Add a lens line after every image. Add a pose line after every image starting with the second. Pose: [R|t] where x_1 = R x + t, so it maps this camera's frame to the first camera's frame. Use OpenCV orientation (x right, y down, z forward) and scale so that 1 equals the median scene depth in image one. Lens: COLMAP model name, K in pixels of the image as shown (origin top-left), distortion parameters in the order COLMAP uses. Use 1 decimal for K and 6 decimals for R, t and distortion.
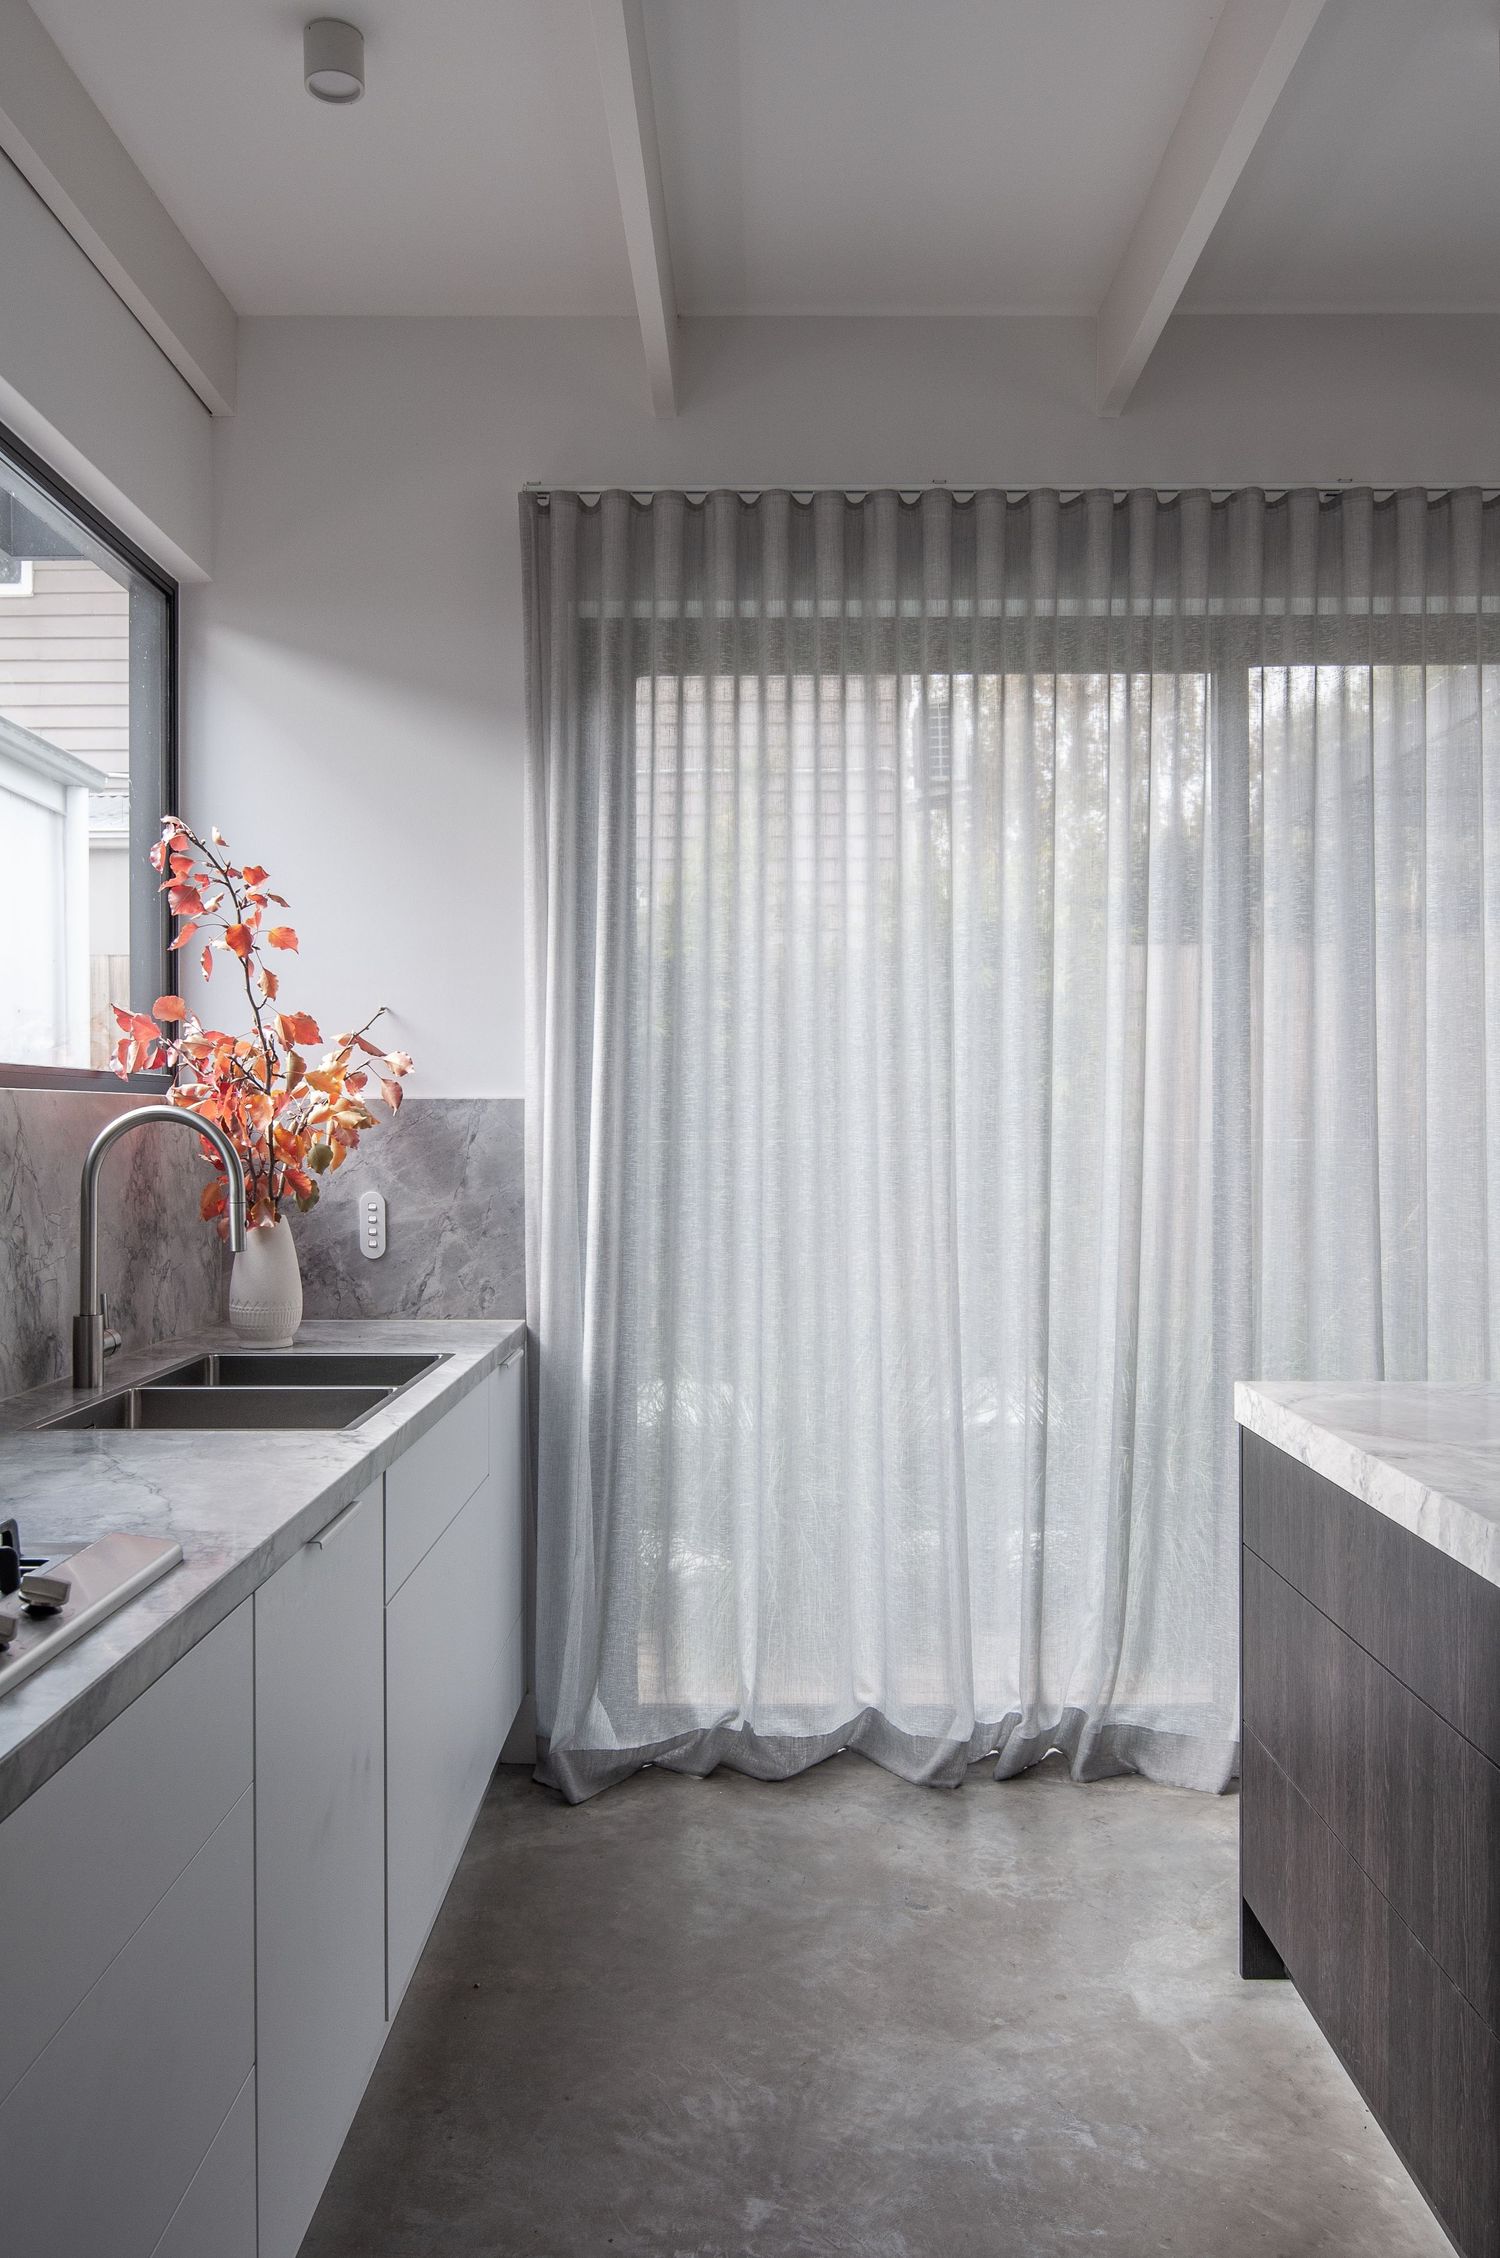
lens RADIAL K [[1808.2, 0, 752.4], [0, 1808.2, 1122.8], [0, 0, 1]] dist [-0.011949, -0.002014]
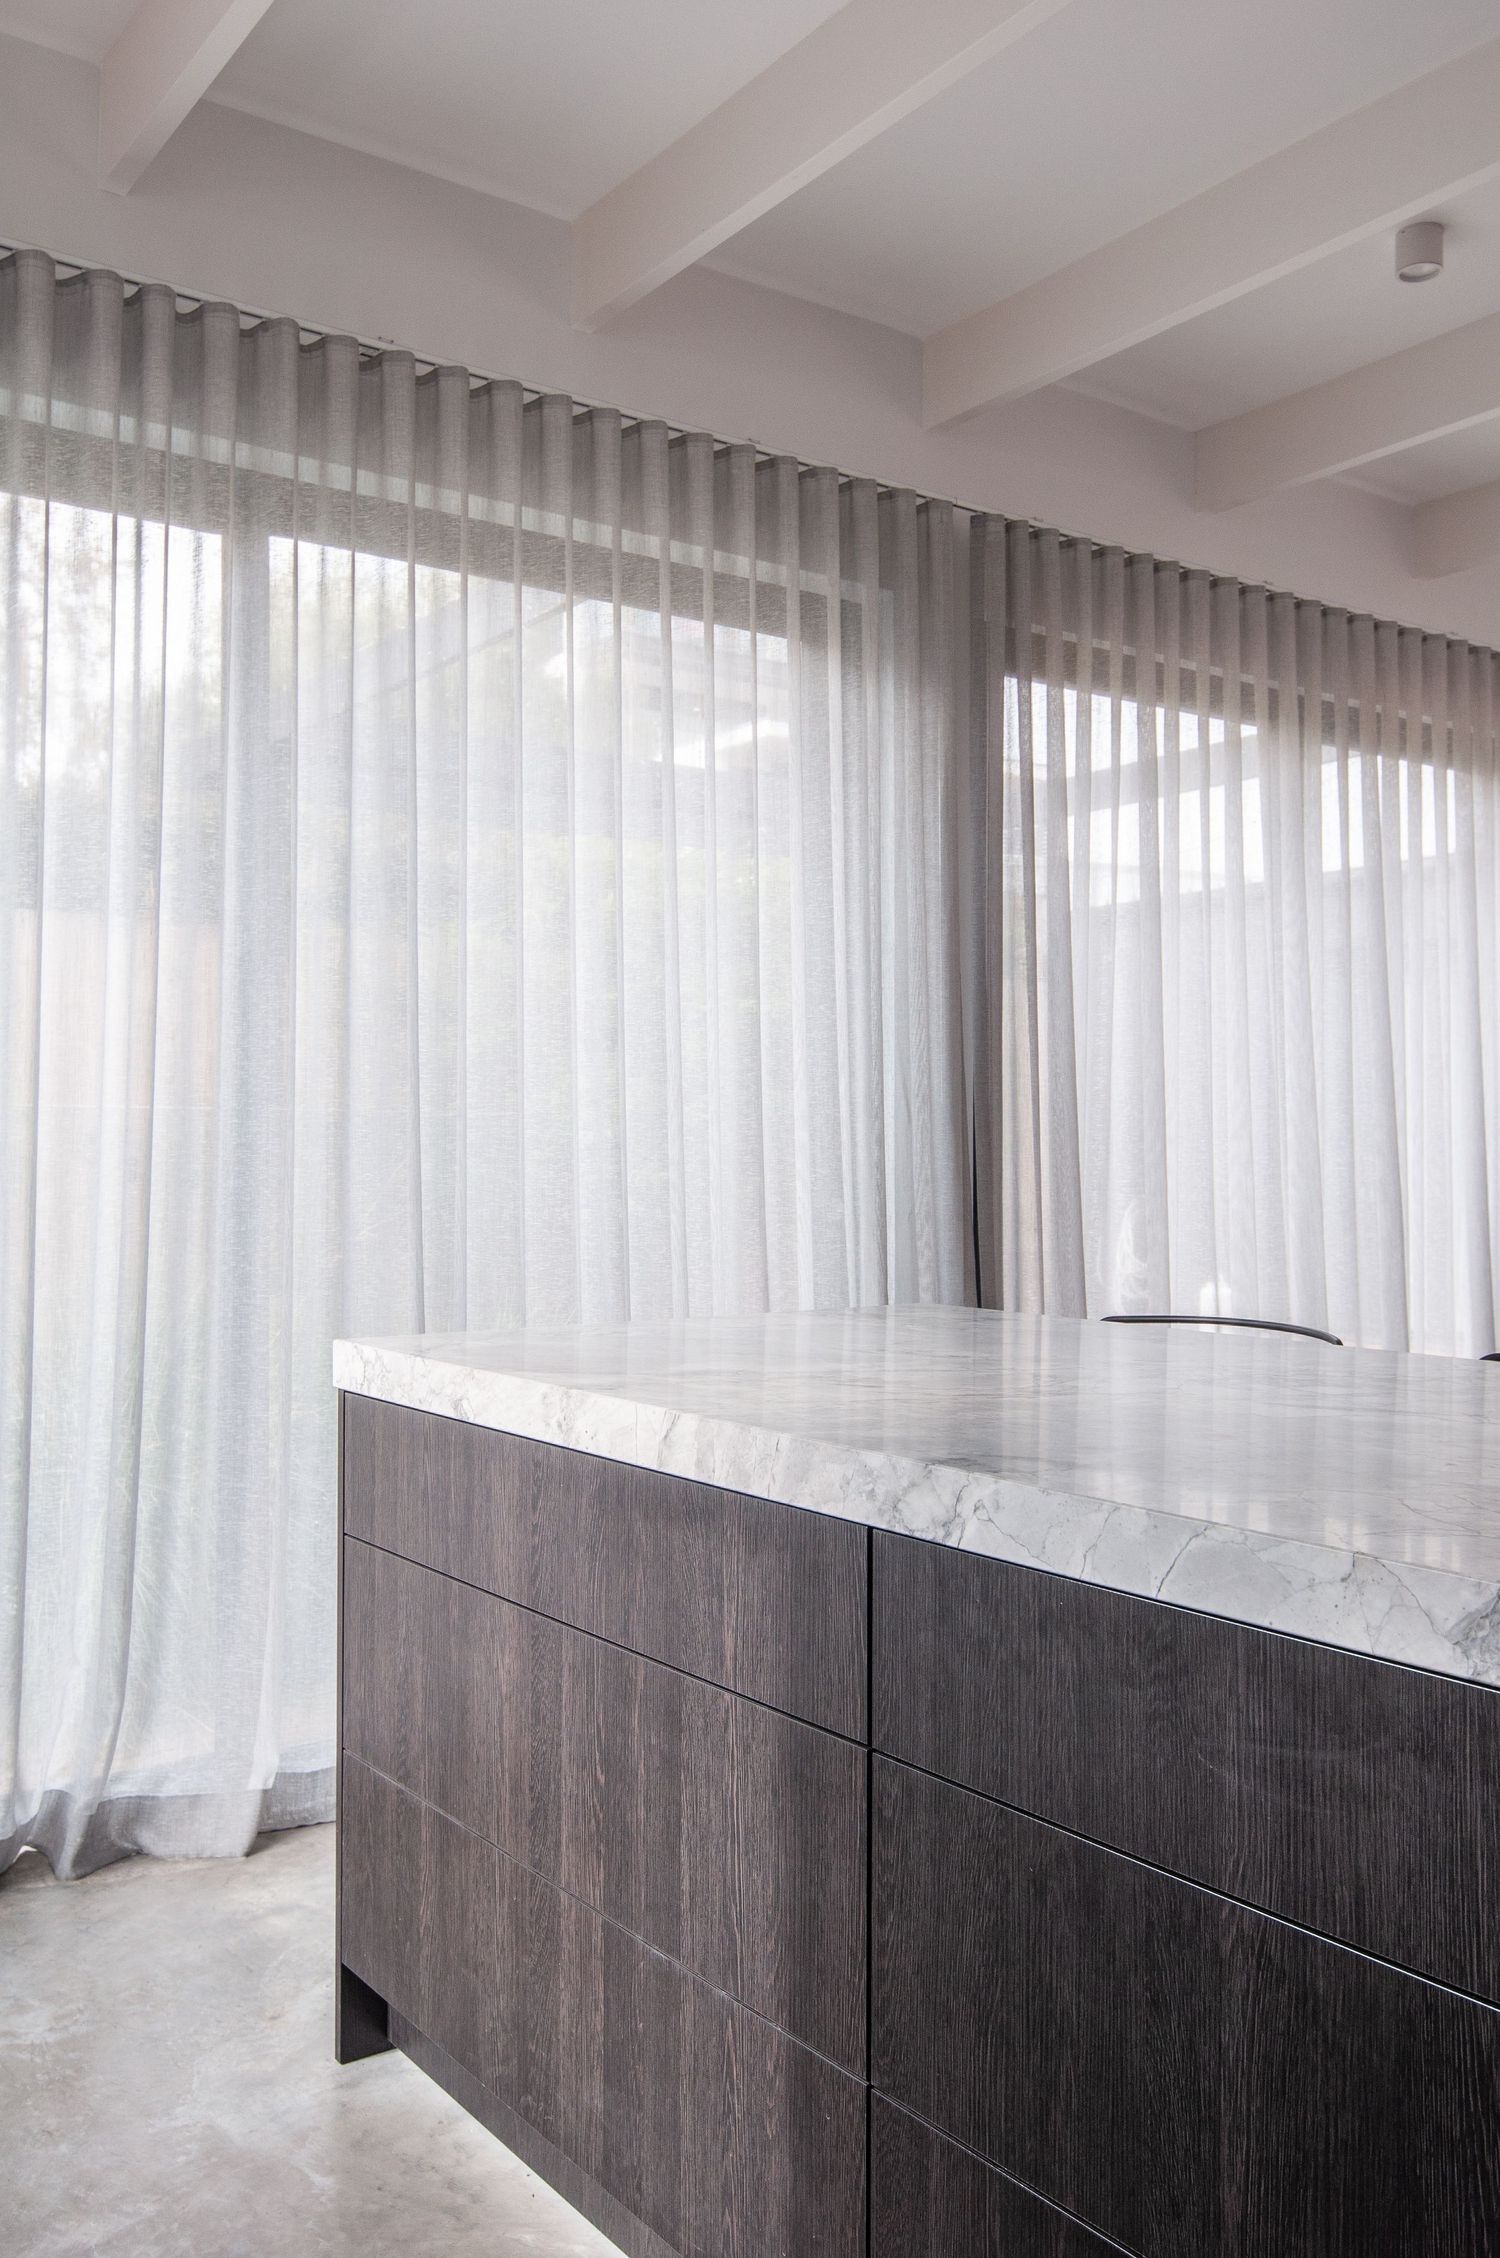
lens RADIAL K [[1868.0, 0, 757.7], [0, 1868.0, 1138.8], [0, 0, 1]] dist [-0.003694, -0.004374]
pose [[0.799739, 0.008759, 0.600284, -0.074162], [-0.000067, 0.999895, -0.014501, 0.050925], [-0.600347, 0.011557, 0.799656, 0.158157]]
